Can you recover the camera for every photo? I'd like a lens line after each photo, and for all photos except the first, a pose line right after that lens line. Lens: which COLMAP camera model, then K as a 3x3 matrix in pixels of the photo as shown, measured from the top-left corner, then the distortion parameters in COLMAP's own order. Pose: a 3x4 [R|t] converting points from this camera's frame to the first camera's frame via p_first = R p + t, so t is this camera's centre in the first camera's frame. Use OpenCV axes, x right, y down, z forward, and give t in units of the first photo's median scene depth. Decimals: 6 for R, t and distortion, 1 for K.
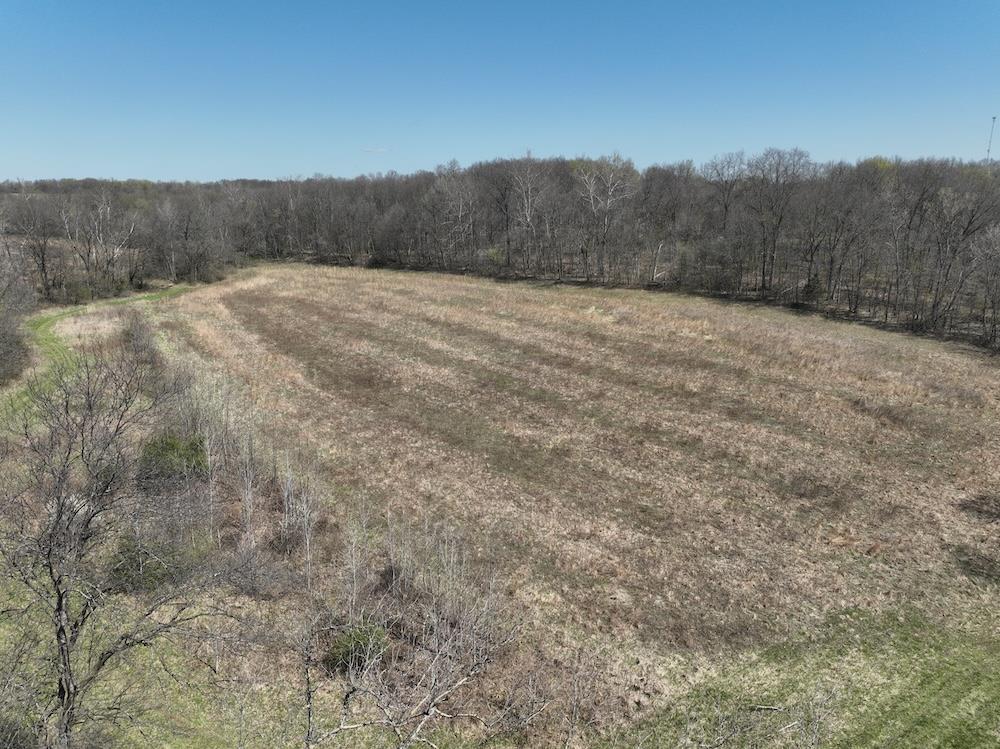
lens RADIAL K [[706.5, 0, 500.0], [0, 706.5, 374.5], [0, 0, 1]] dist [0.012082, 0.008202]
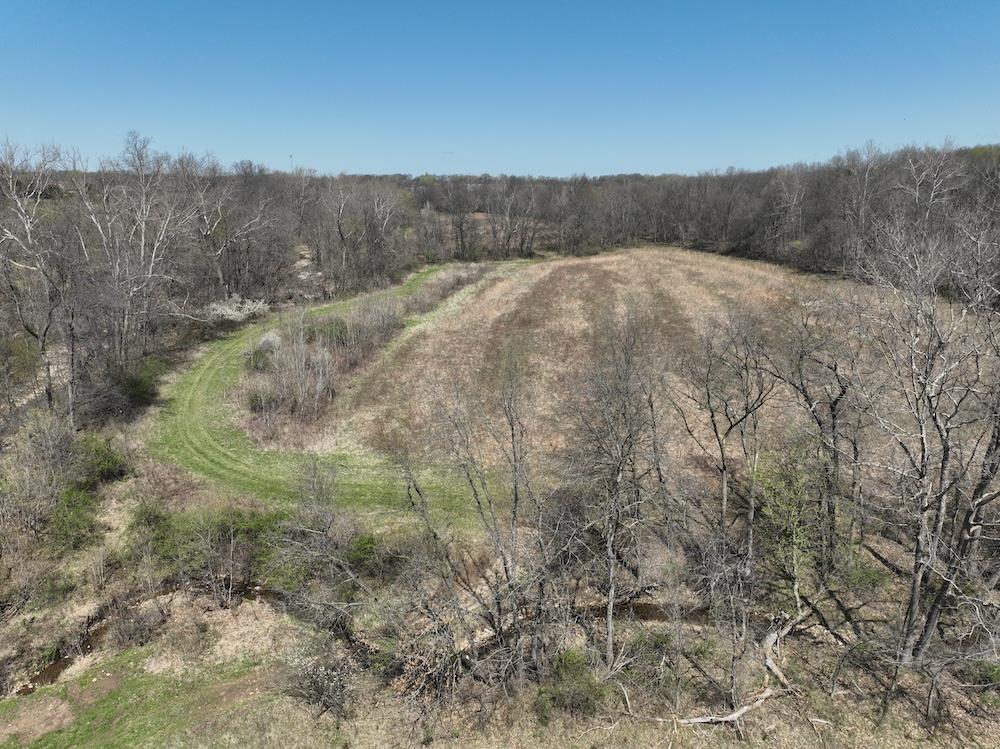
lens RADIAL K [[706.5, 0, 500.0], [0, 706.5, 374.5], [0, 0, 1]] dist [0.012082, 0.008202]
pose [[0.744958, 0.178858, -0.642687, 0.525408], [-0.172168, 0.982299, 0.073806, 0.012307], [0.644512, 0.055668, 0.762565, -0.043997]]
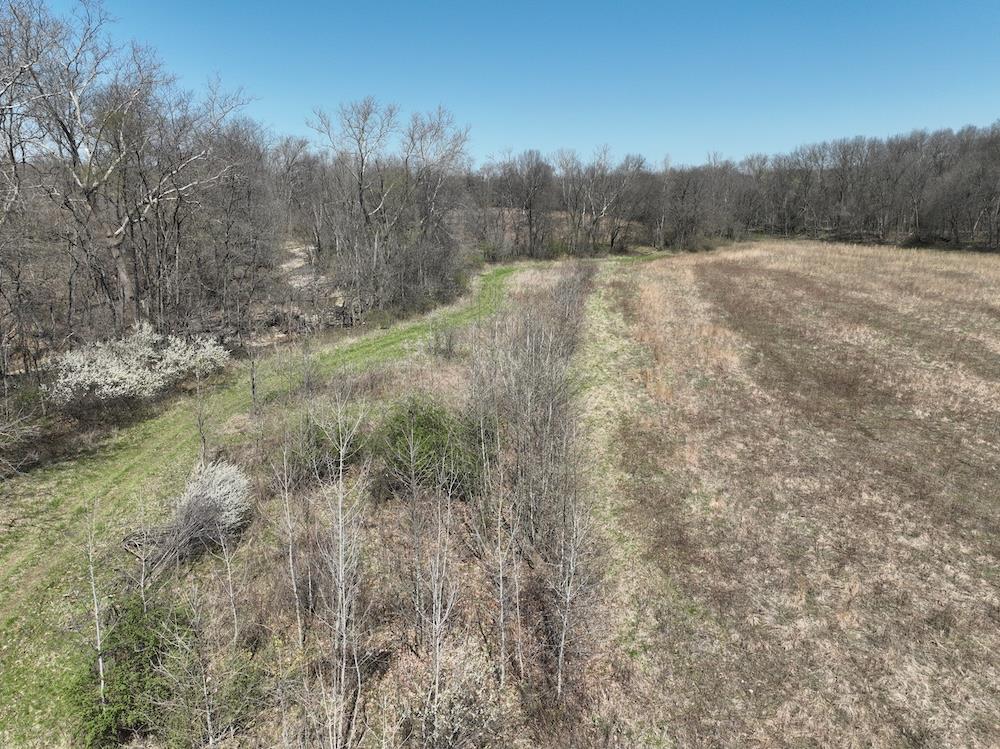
lens RADIAL K [[706.5, 0, 500.0], [0, 706.5, 374.5], [0, 0, 1]] dist [0.012082, 0.008202]
pose [[0.759856, 0.164691, -0.628885, -0.033765], [-0.163759, 0.984674, 0.060000, 0.009439], [0.629128, 0.057394, 0.775180, 0.307773]]
